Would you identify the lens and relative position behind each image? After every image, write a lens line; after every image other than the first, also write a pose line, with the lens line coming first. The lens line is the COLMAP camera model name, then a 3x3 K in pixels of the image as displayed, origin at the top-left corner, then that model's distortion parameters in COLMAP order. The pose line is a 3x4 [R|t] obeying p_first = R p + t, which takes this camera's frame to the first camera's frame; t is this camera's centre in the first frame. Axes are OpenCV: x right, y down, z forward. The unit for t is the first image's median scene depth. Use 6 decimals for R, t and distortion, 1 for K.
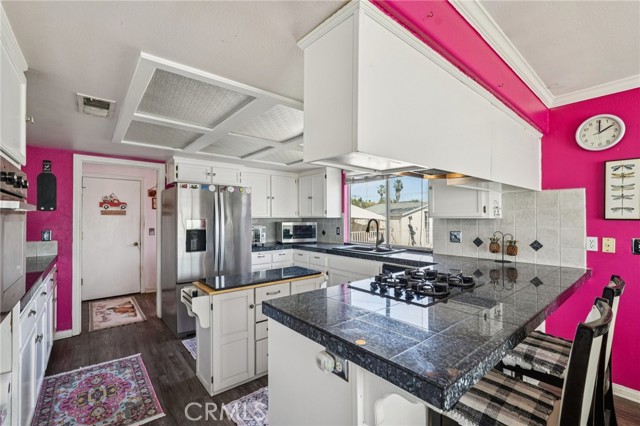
lens RADIAL K [[284.1, 0, 317.6], [0, 284.1, 211.7], [0, 0, 1]] dist [-0.003100, -0.000216]
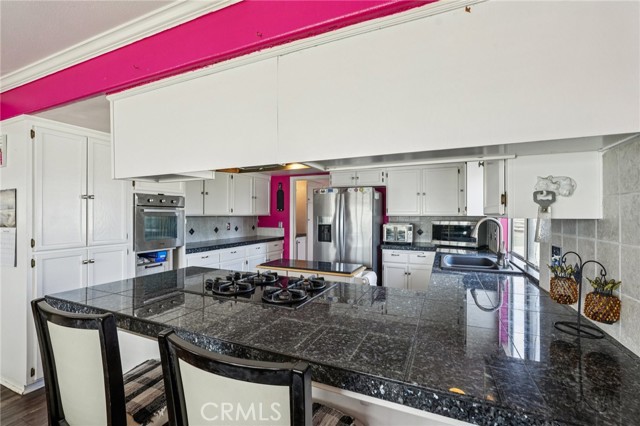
lens RADIAL K [[279.7, 0, 319.4], [0, 279.7, 216.1], [0, 0, 1]] dist [-0.001456, -0.000050]
pose [[0.449062, 0.007923, -0.893465, 0.699028], [0.013252, 0.999792, 0.015527, 0.005359], [0.893402, -0.018813, 0.448864, 0.407471]]
